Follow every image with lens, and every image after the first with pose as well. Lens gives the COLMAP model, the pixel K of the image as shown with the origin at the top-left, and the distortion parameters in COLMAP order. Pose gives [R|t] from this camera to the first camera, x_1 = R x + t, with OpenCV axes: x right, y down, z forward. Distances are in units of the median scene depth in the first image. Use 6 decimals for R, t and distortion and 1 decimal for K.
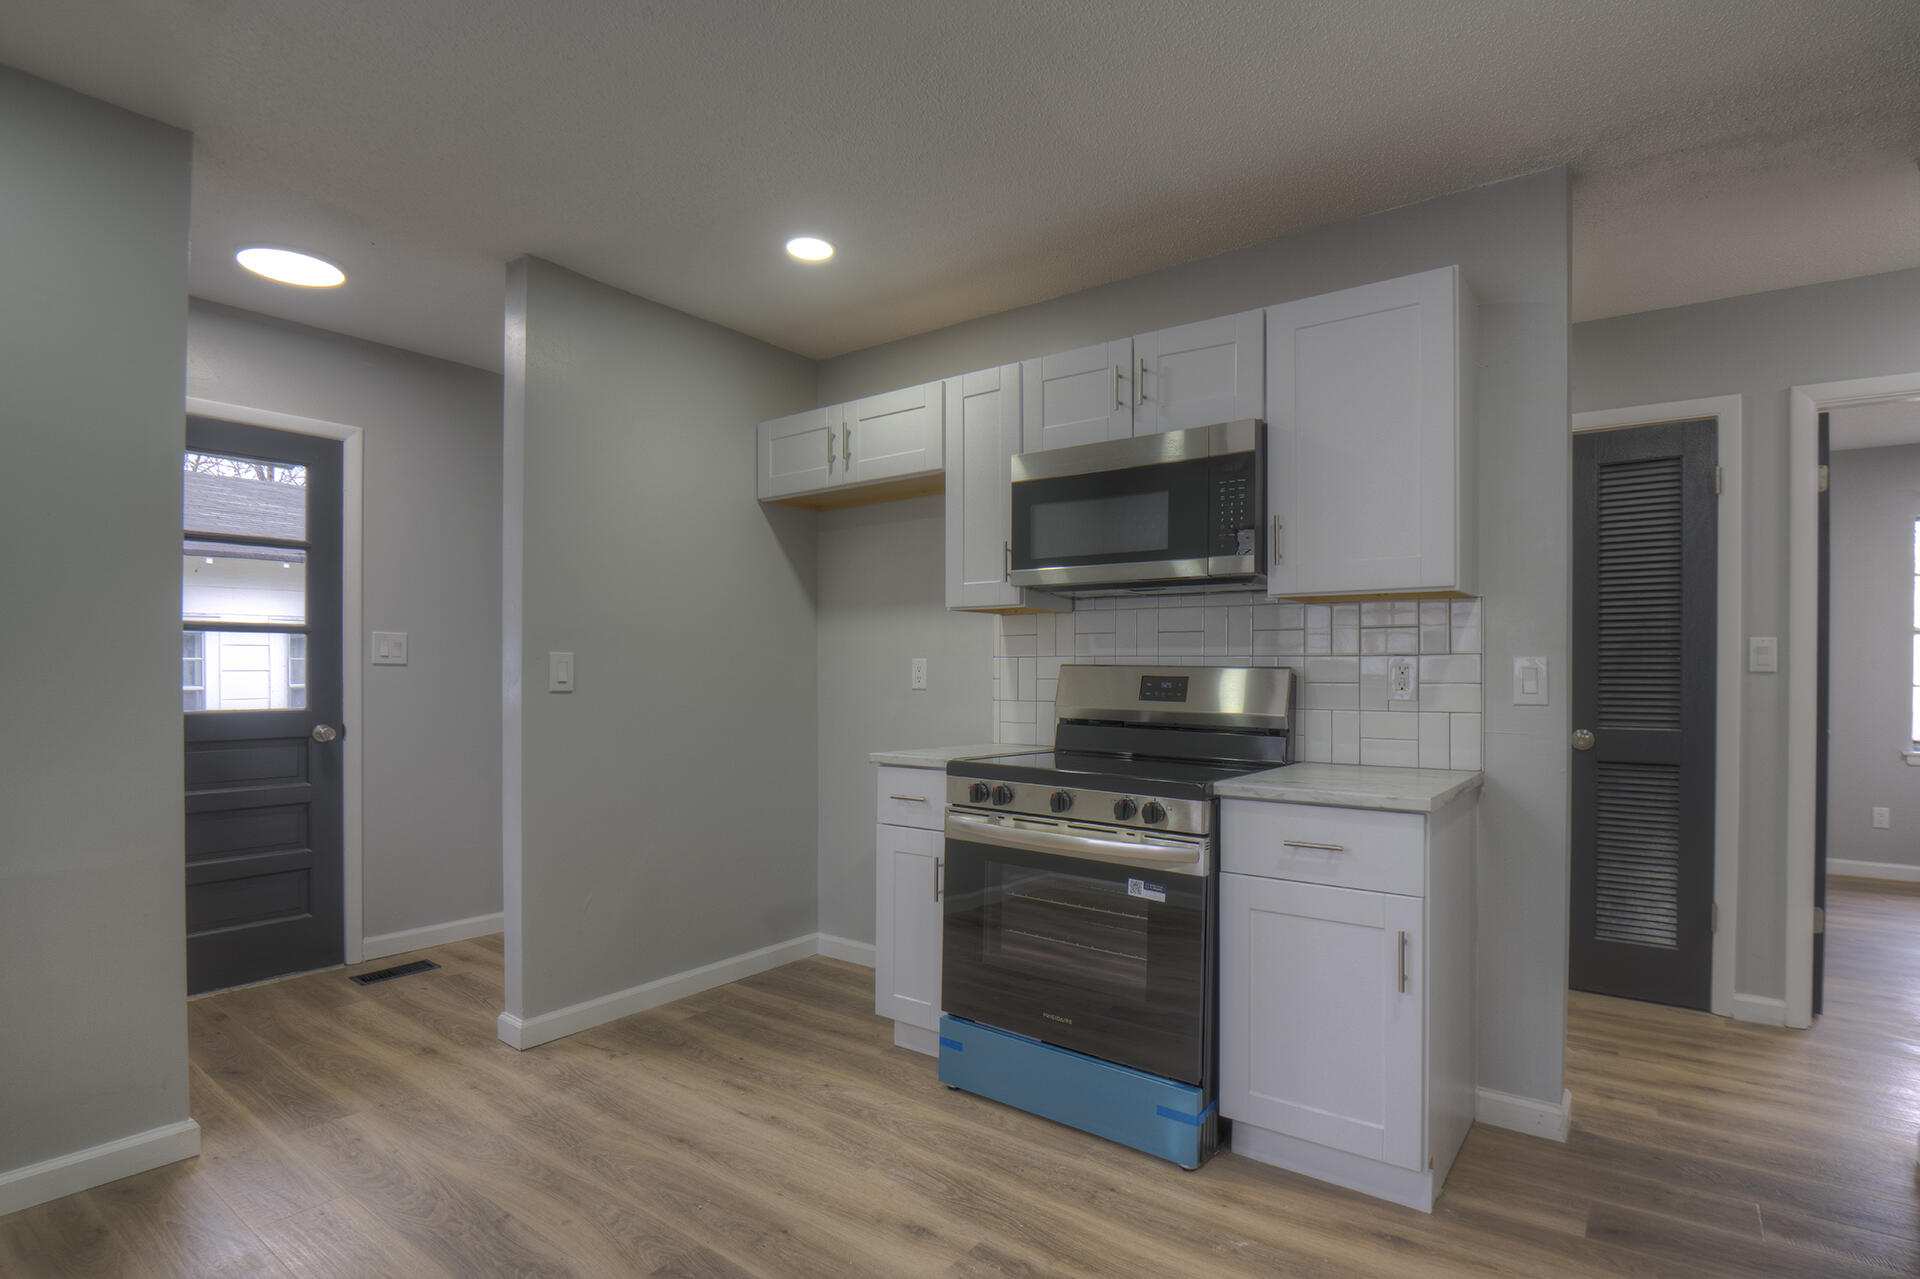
lens RADIAL K [[997.3, 0, 968.0], [0, 997.3, 648.3], [0, 0, 1]] dist [-0.041032, 0.000624]
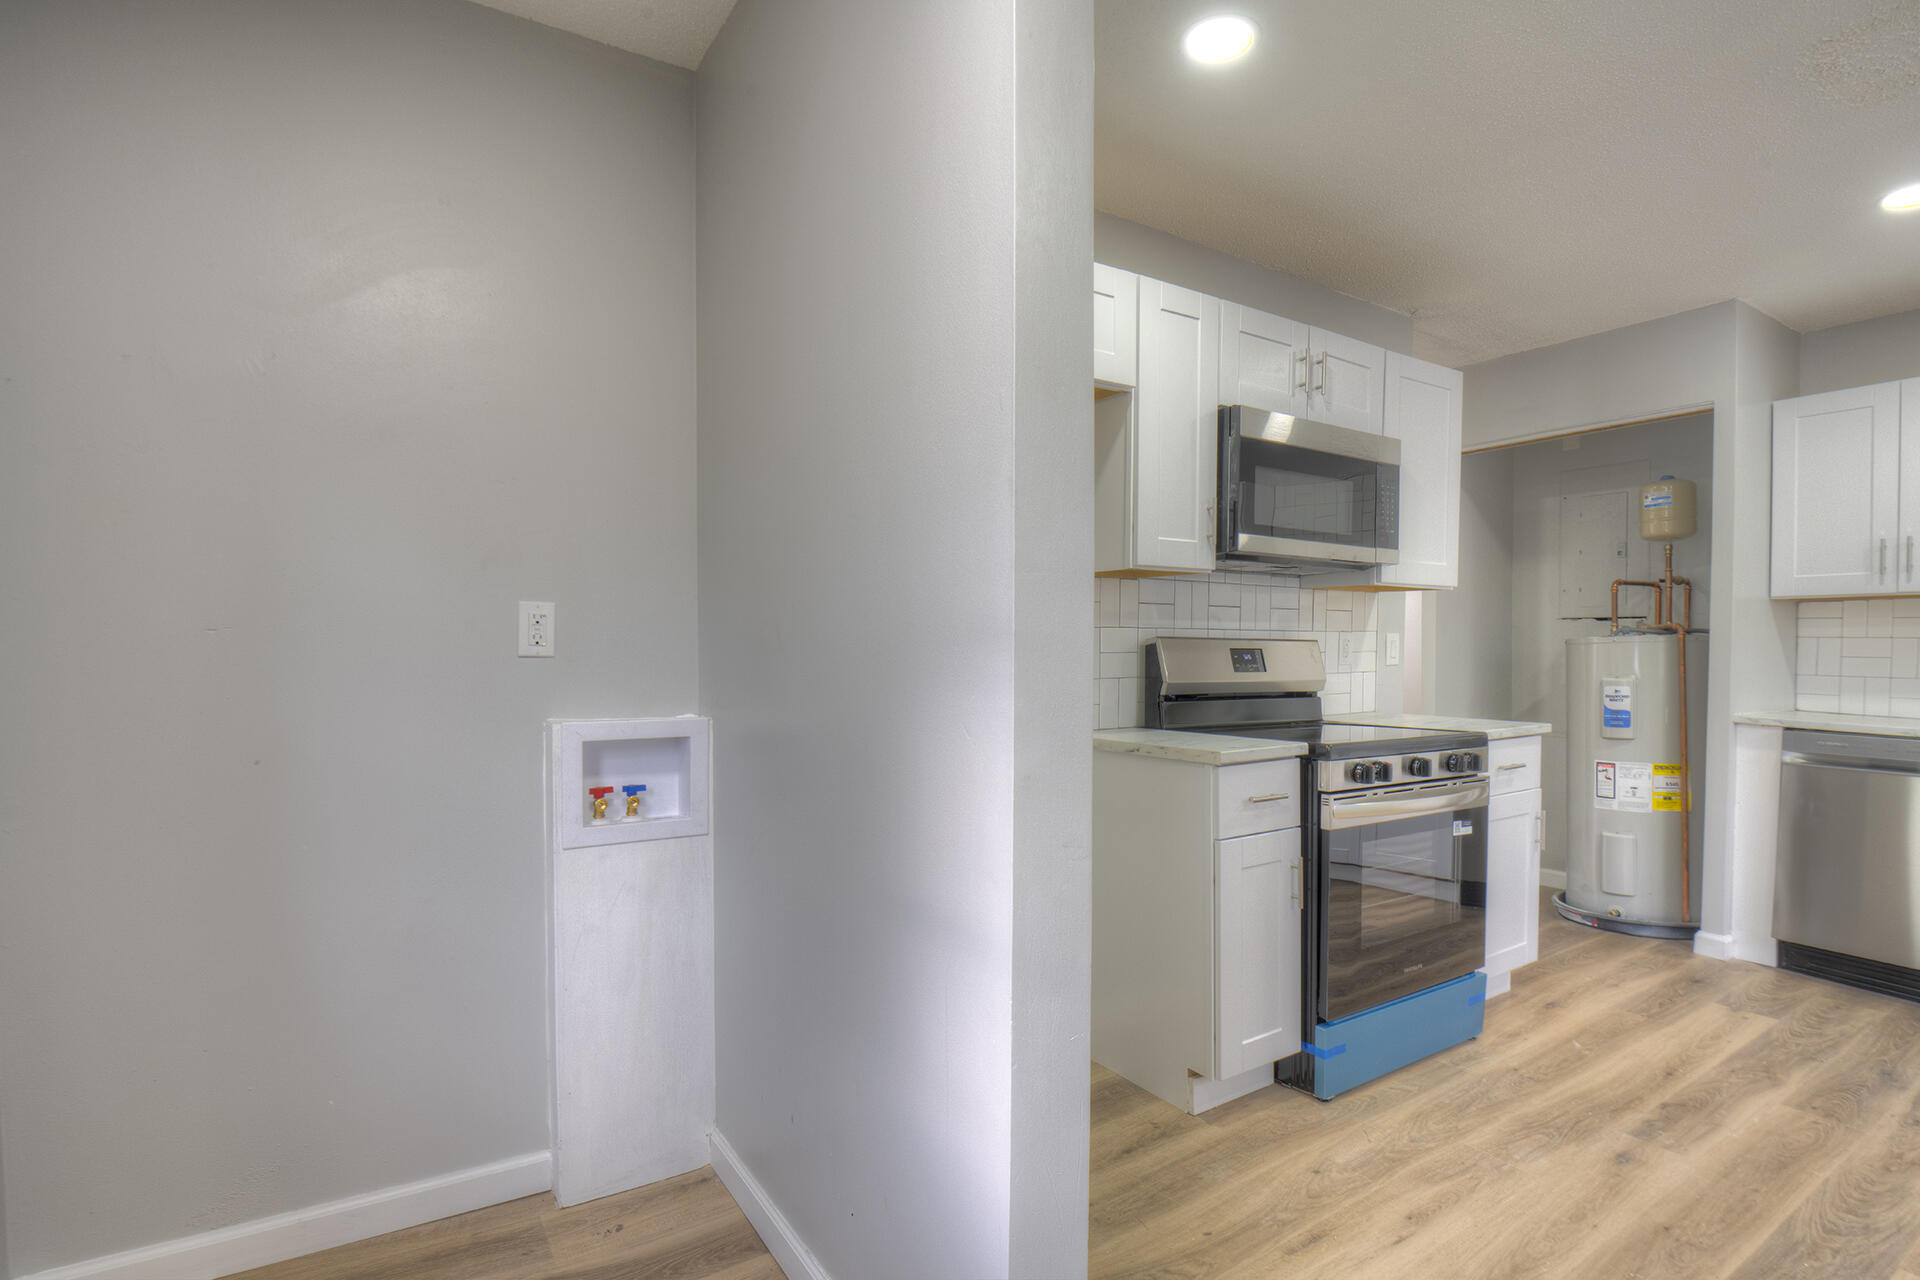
lens RADIAL K [[997.3, 0, 968.0], [0, 997.3, 648.8], [0, 0, 1]] dist [-0.041032, 0.000624]
pose [[0.306070, -0.019559, 0.951808, -1.067875], [-0.021279, 0.999399, 0.027380, 0.007116], [-0.951771, -0.028634, 0.305469, 1.141562]]
